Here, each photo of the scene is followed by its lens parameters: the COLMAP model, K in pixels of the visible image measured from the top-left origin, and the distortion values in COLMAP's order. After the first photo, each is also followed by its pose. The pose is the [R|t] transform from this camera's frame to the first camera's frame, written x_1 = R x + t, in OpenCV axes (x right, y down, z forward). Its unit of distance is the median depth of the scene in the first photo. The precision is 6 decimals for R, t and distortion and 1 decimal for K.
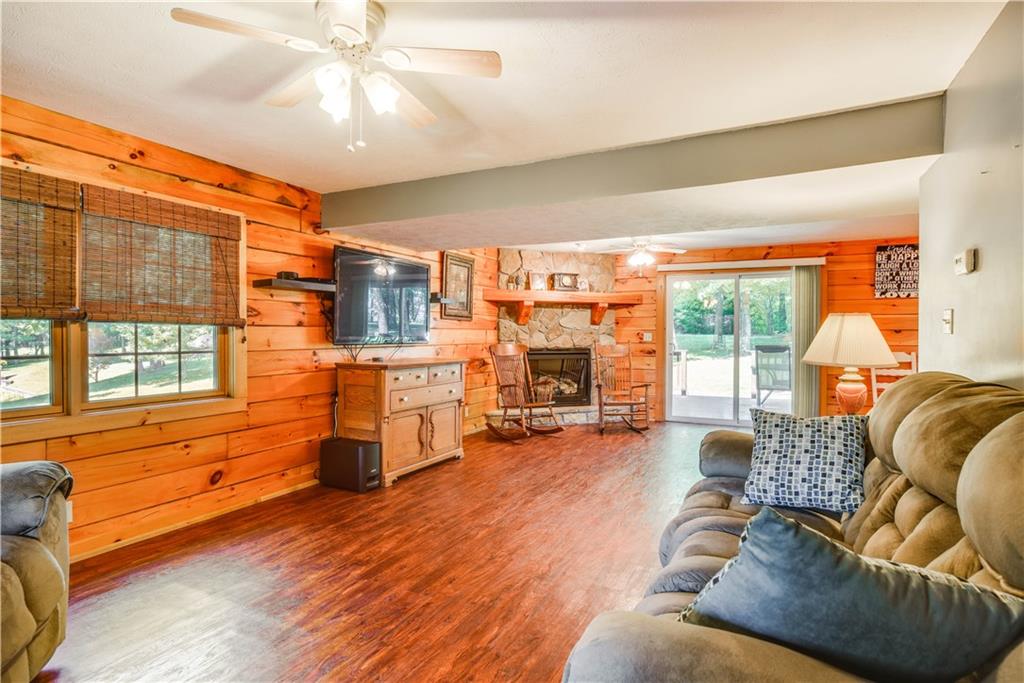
lens RADIAL K [[527.8, 0, 513.4], [0, 527.8, 341.7], [0, 0, 1]] dist [-0.031156, 0.017633]
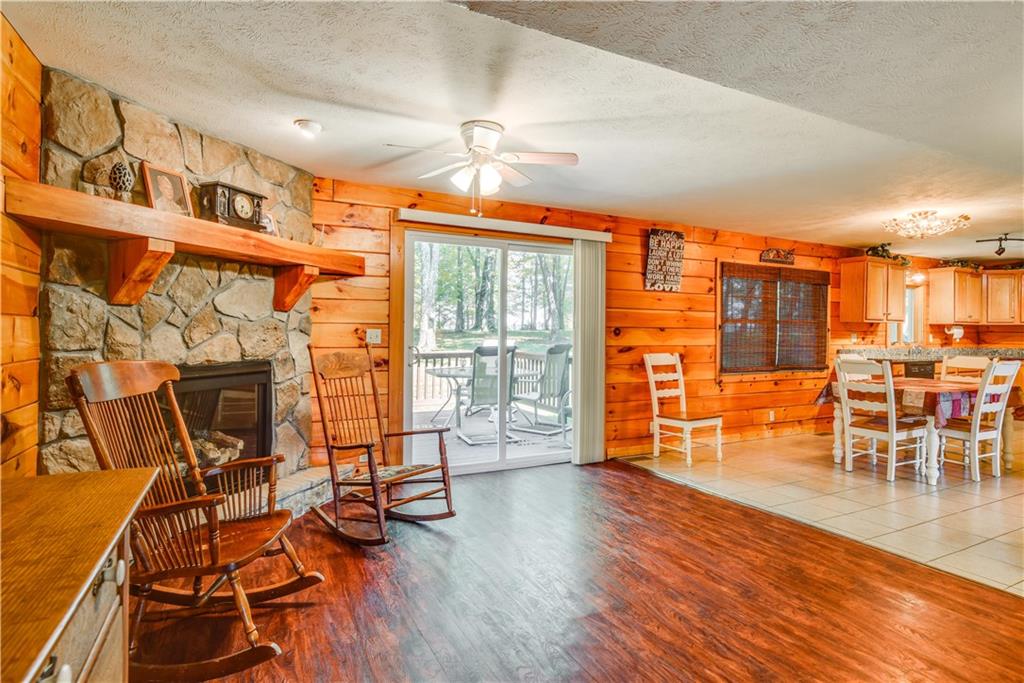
lens RADIAL K [[541.0, 0, 509.3], [0, 541.0, 331.6], [0, 0, 1]] dist [-0.015321, 0.001143]
pose [[0.599815, 0.001042, 0.800138, -0.119630], [0.002021, 0.999994, -0.002818, -0.012108], [-0.800136, 0.003308, 0.599809, 0.569501]]
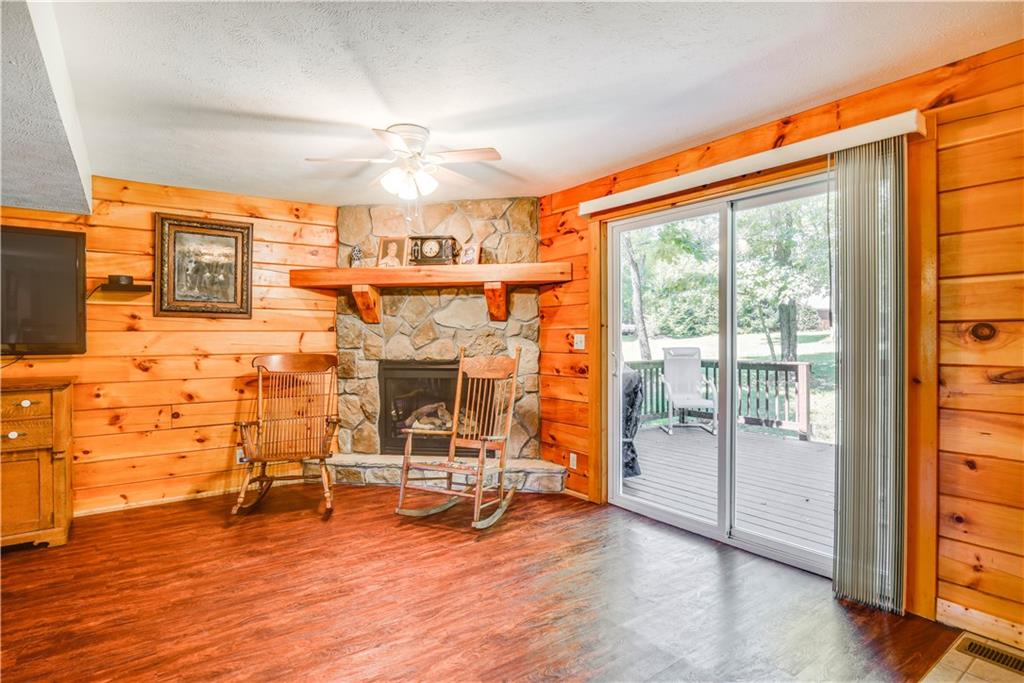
lens RADIAL K [[527.8, 0, 513.4], [0, 527.8, 341.7], [0, 0, 1]] dist [-0.031156, 0.017633]
pose [[0.893599, -0.003098, -0.448856, 0.455384], [0.002958, 0.999995, -0.001014, -0.008762], [0.448857, -0.000422, 0.893604, 0.511817]]
